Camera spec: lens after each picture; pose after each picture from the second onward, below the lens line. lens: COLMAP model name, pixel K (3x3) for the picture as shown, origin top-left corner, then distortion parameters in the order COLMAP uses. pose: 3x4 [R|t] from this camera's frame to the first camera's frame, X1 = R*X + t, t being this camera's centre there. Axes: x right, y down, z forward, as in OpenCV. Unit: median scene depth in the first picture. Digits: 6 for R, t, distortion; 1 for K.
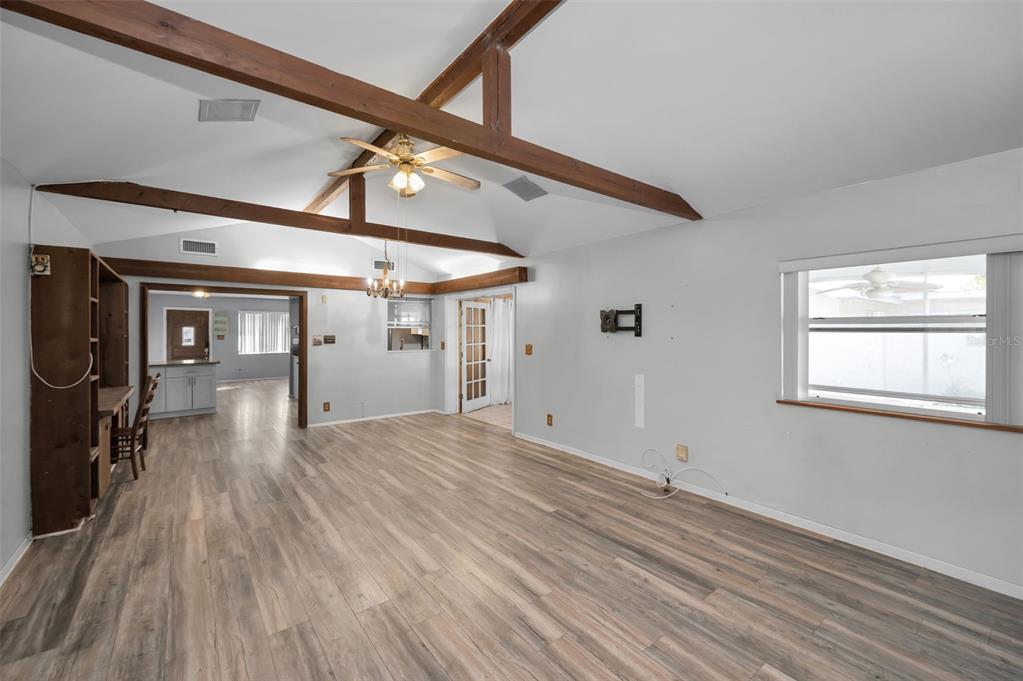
lens RADIAL K [[419.1, 0, 511.2], [0, 419.1, 331.3], [0, 0, 1]] dist [-0.000451, -0.000056]
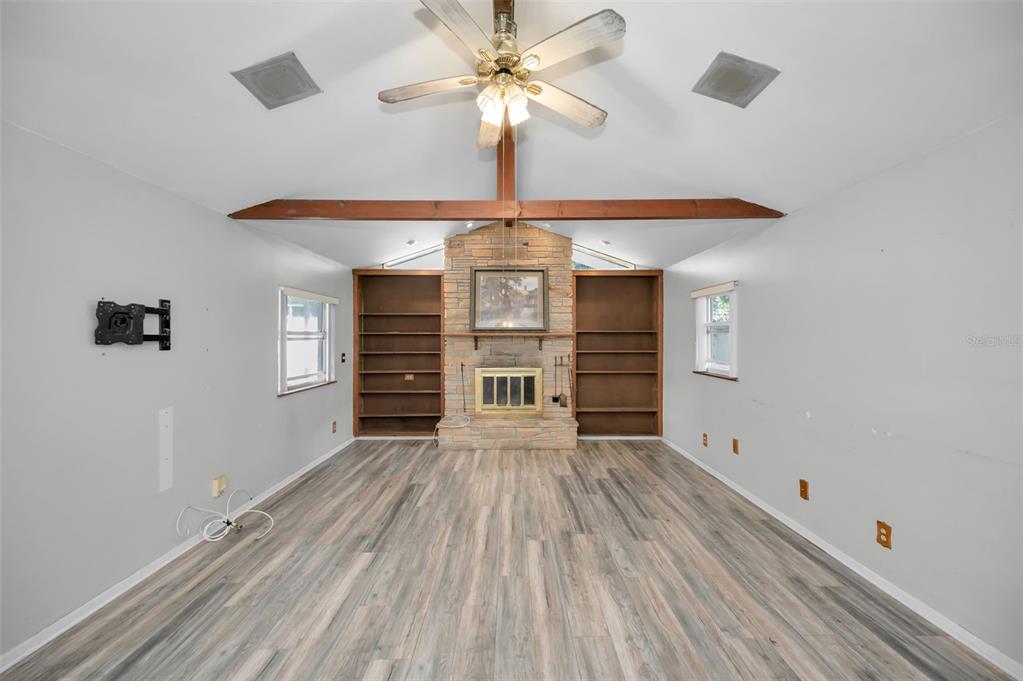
lens RADIAL K [[401.2, 0, 512.0], [0, 401.2, 338.4], [0, 0, 1]] dist [-0.001878, -0.000327]
pose [[-0.790810, -0.001316, 0.612061, -0.411690], [0.001212, 0.999992, 0.003717, -0.005946], [-0.612061, 0.003681, -0.790802, 0.961252]]
